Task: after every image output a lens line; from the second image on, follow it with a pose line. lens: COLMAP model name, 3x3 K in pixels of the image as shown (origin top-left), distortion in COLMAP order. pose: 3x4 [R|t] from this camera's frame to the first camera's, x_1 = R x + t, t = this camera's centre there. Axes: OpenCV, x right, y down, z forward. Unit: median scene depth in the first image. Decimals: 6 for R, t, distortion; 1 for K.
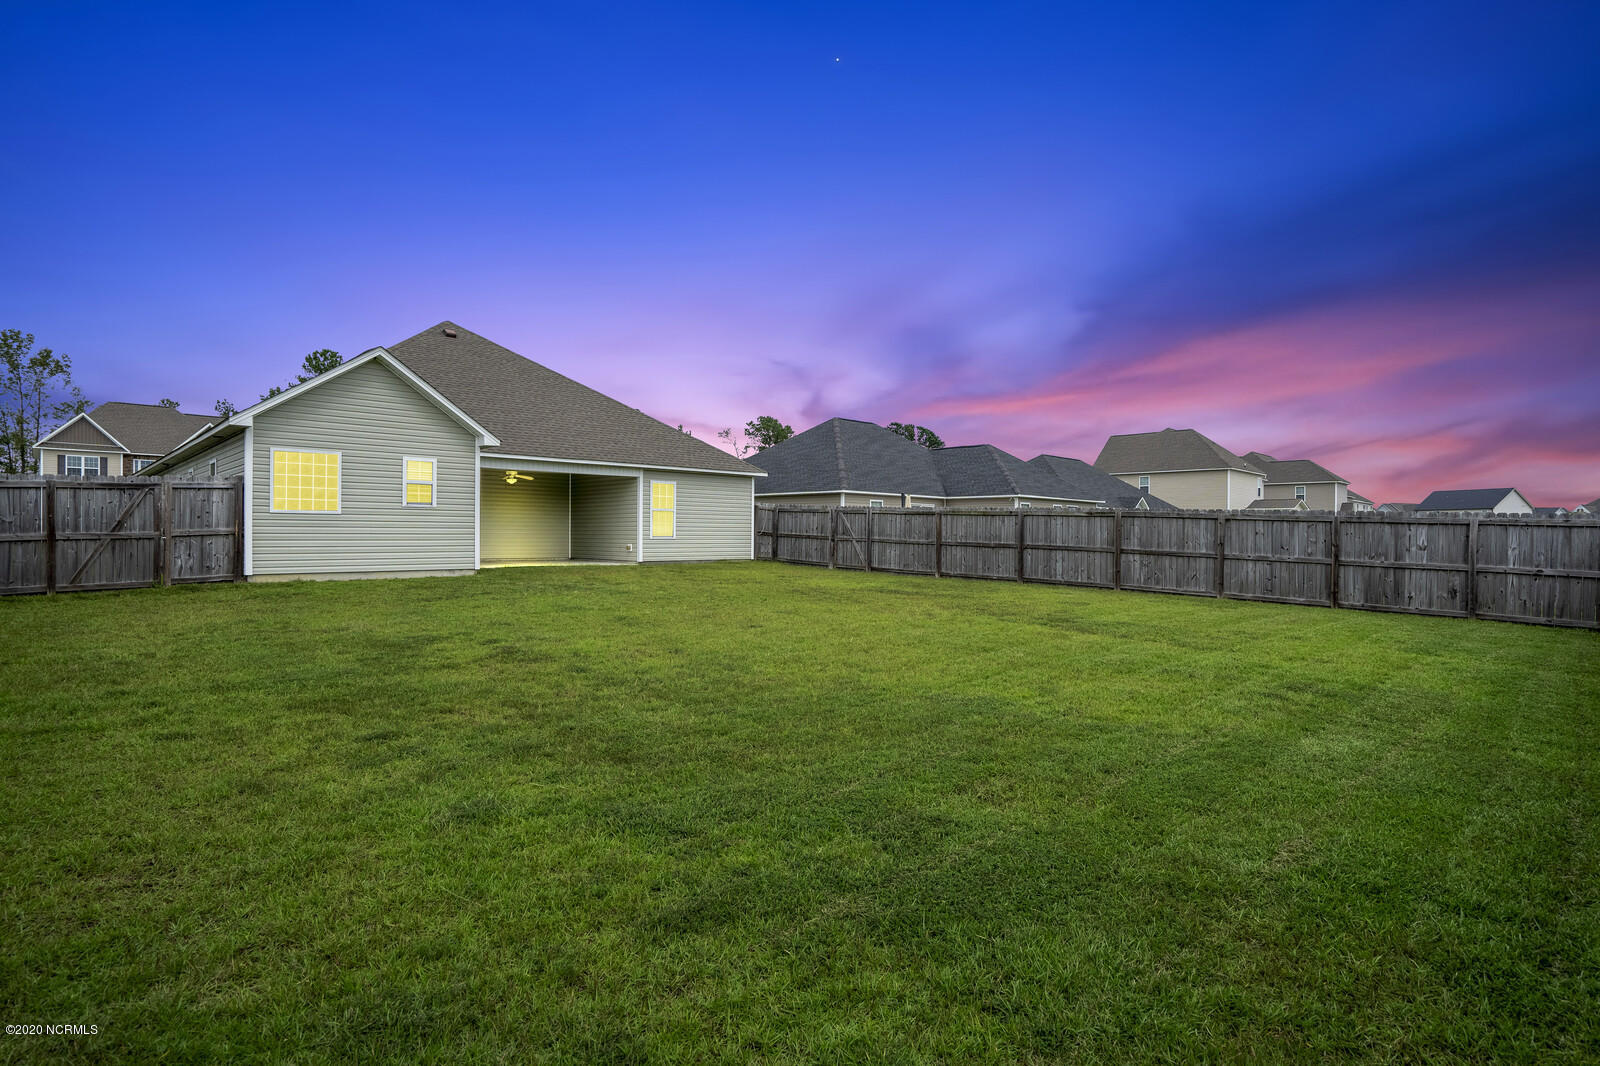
lens RADIAL K [[771.4, 0, 806.1], [0, 771.4, 534.1], [0, 0, 1]] dist [0.001465, 0.000345]
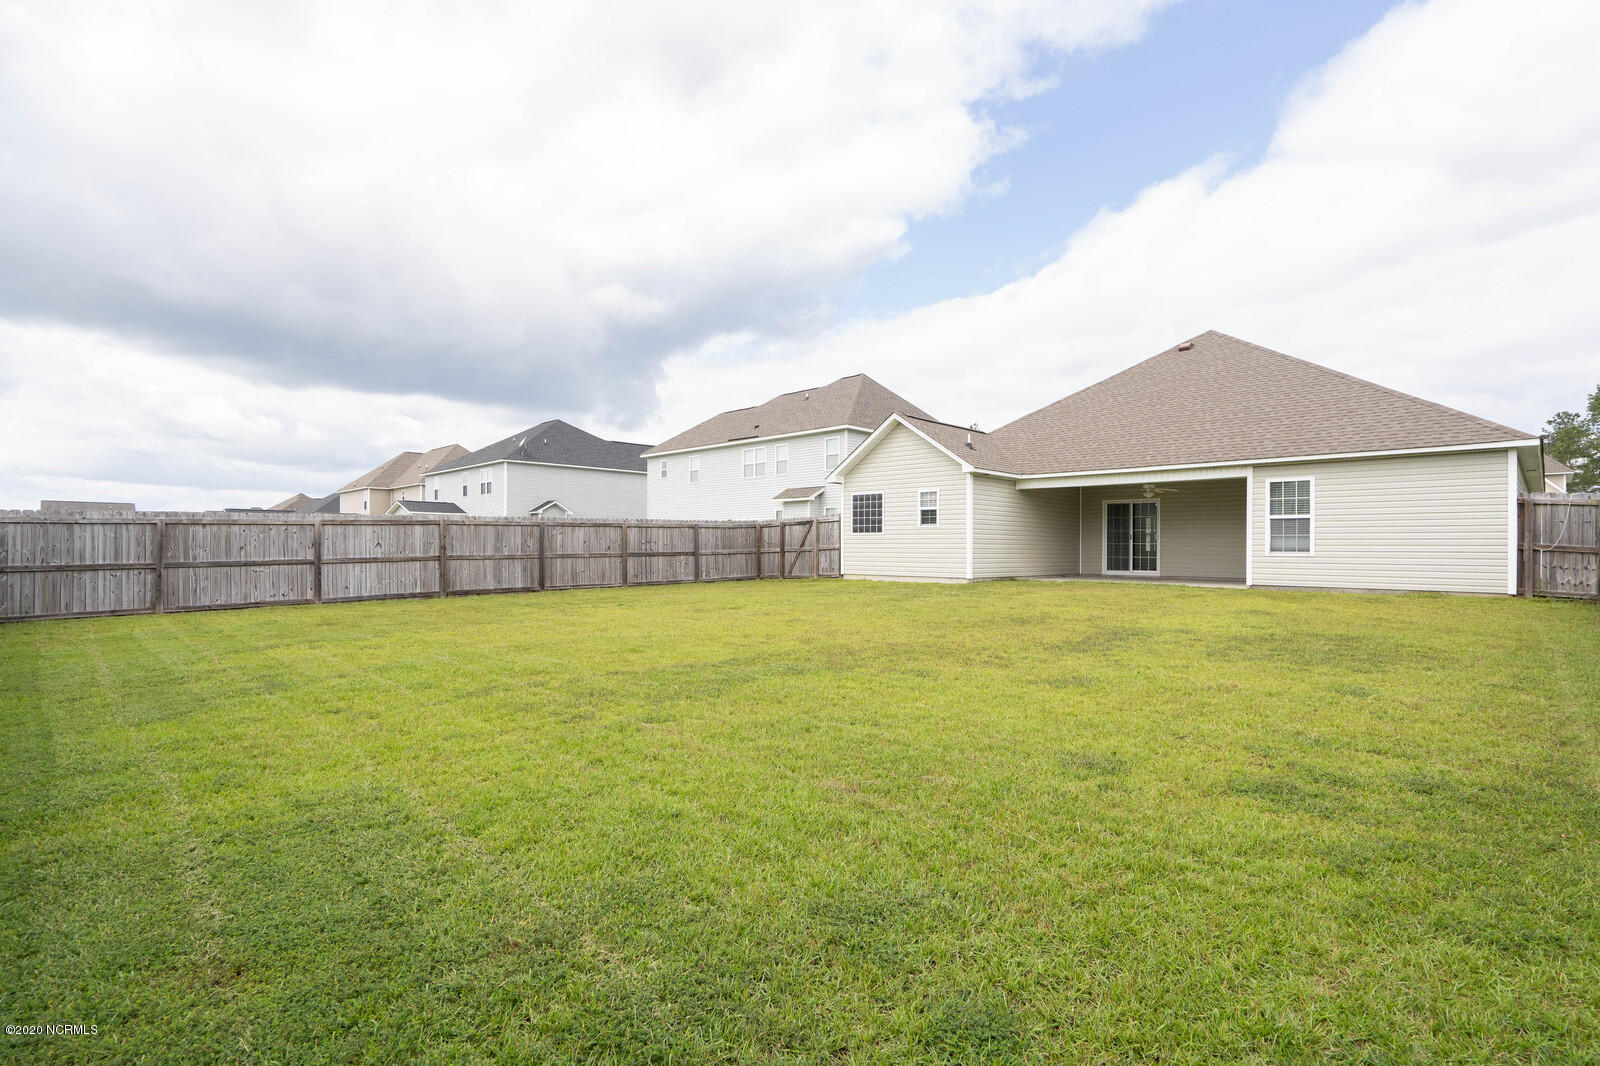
lens RADIAL K [[740.0, 0, 791.1], [0, 740.0, 543.3], [0, 0, 1]] dist [-0.001865, 0.000193]
pose [[0.083035, -0.012341, -0.996470, 0.666991], [-0.004918, 0.999906, -0.012794, 0.007959], [0.996534, 0.005963, 0.082967, 0.650479]]
